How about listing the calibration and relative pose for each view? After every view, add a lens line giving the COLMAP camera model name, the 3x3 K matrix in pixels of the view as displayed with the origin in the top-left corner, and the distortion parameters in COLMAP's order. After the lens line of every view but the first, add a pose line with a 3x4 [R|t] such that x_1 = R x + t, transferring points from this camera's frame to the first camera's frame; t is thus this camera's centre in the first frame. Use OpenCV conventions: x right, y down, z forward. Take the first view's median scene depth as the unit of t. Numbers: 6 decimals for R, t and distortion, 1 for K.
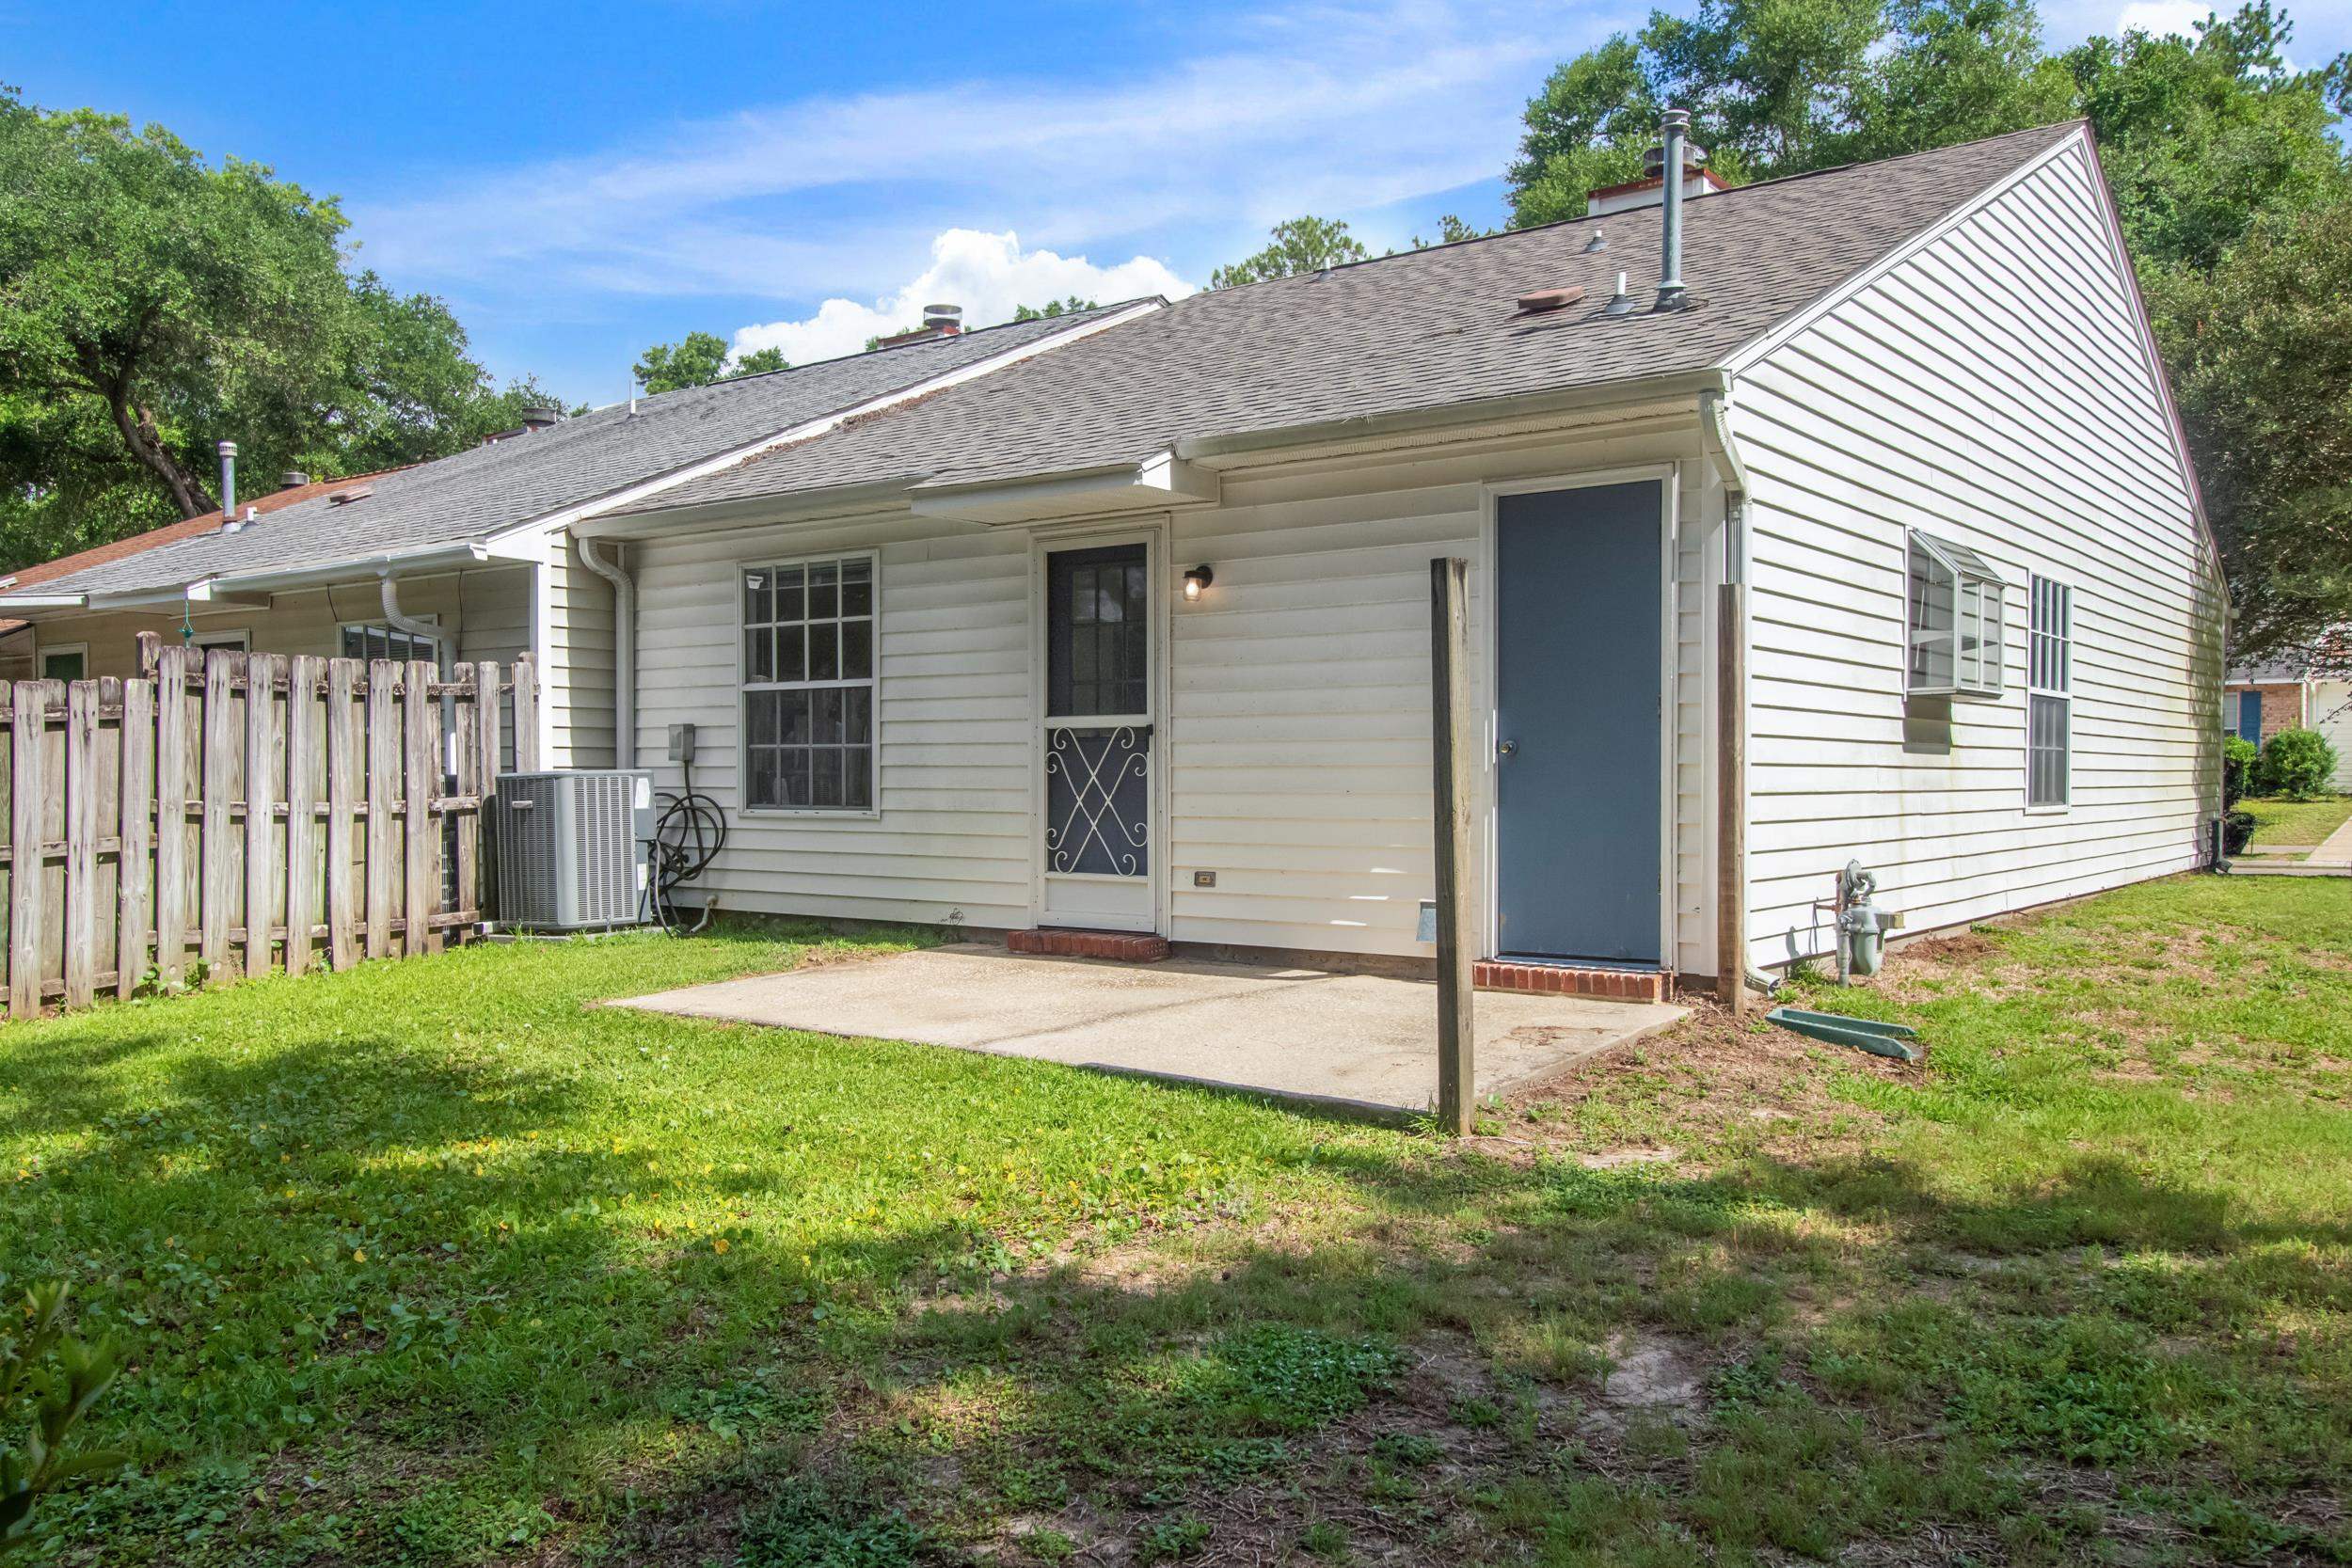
lens RADIAL K [[1884.5, 0, 1176.0], [0, 1884.5, 784.0], [0, 0, 1]] dist [0.051439, -0.000639]
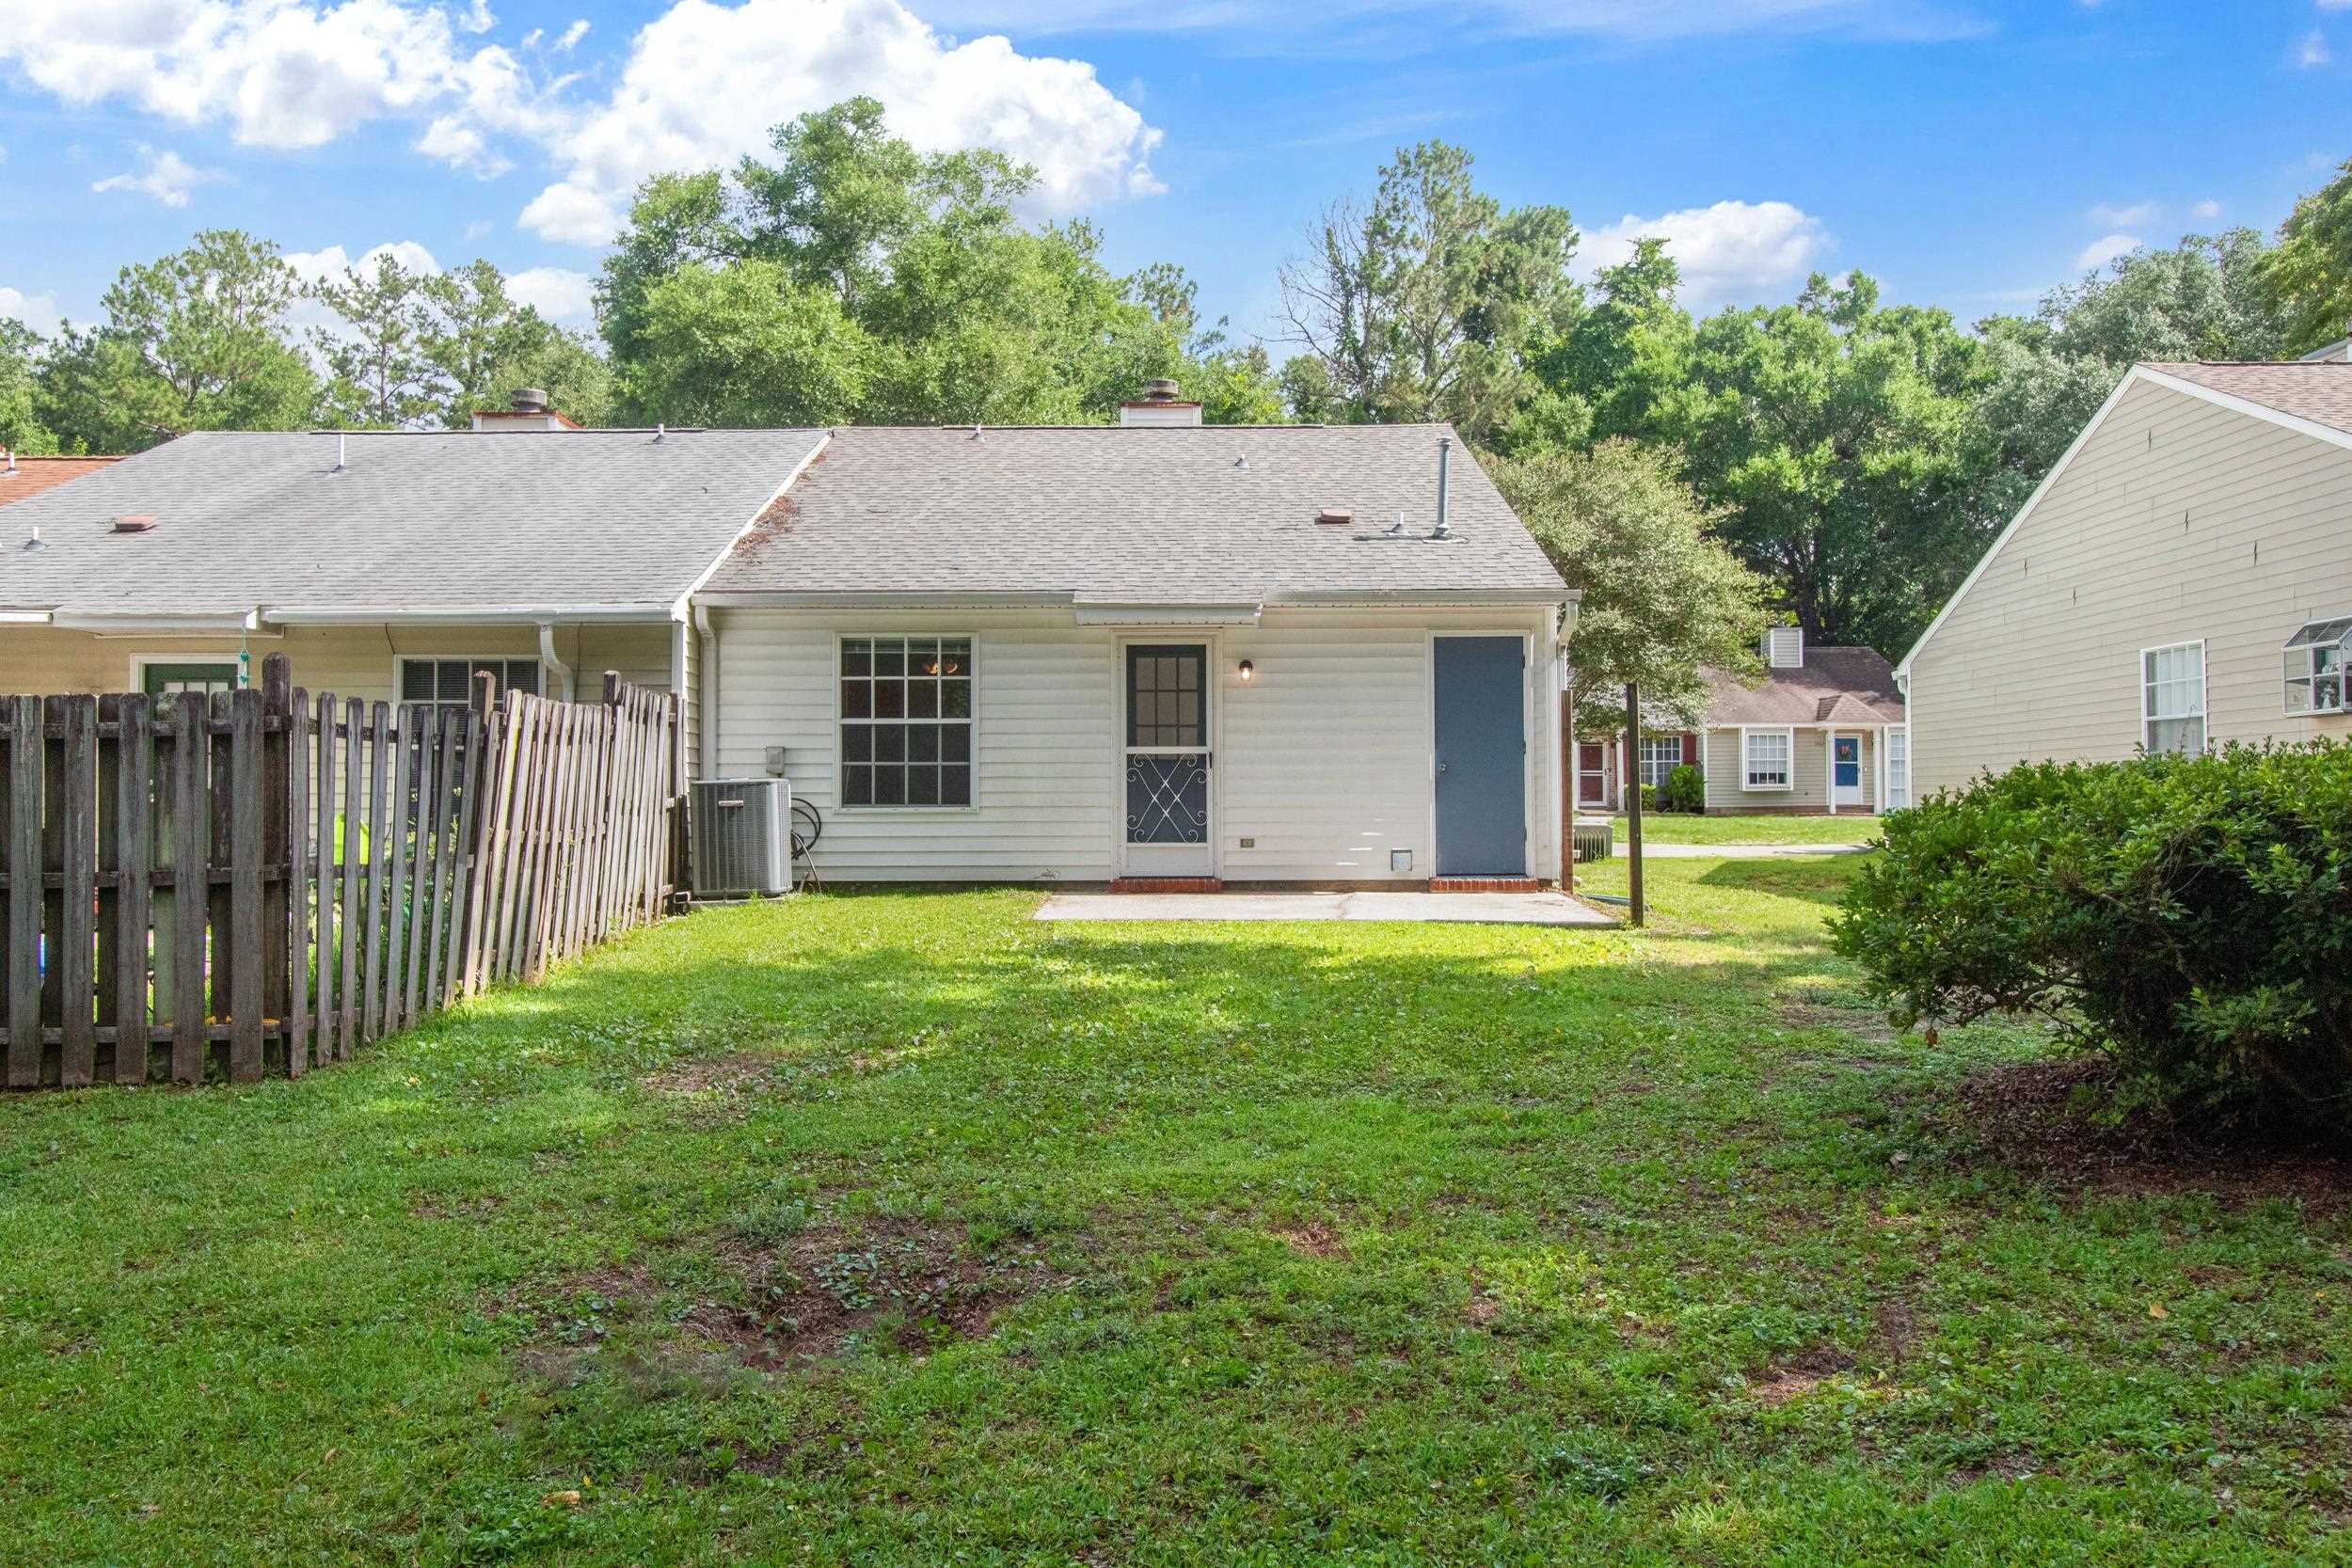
lens RADIAL K [[1884.5, 0, 1176.0], [0, 1884.5, 784.0], [0, 0, 1]] dist [0.051439, -0.000639]
pose [[0.797372, 0.011100, 0.603385, -0.932103], [0.005509, 0.999655, -0.025671, 0.035127], [-0.603462, 0.023794, 0.797036, -0.287421]]
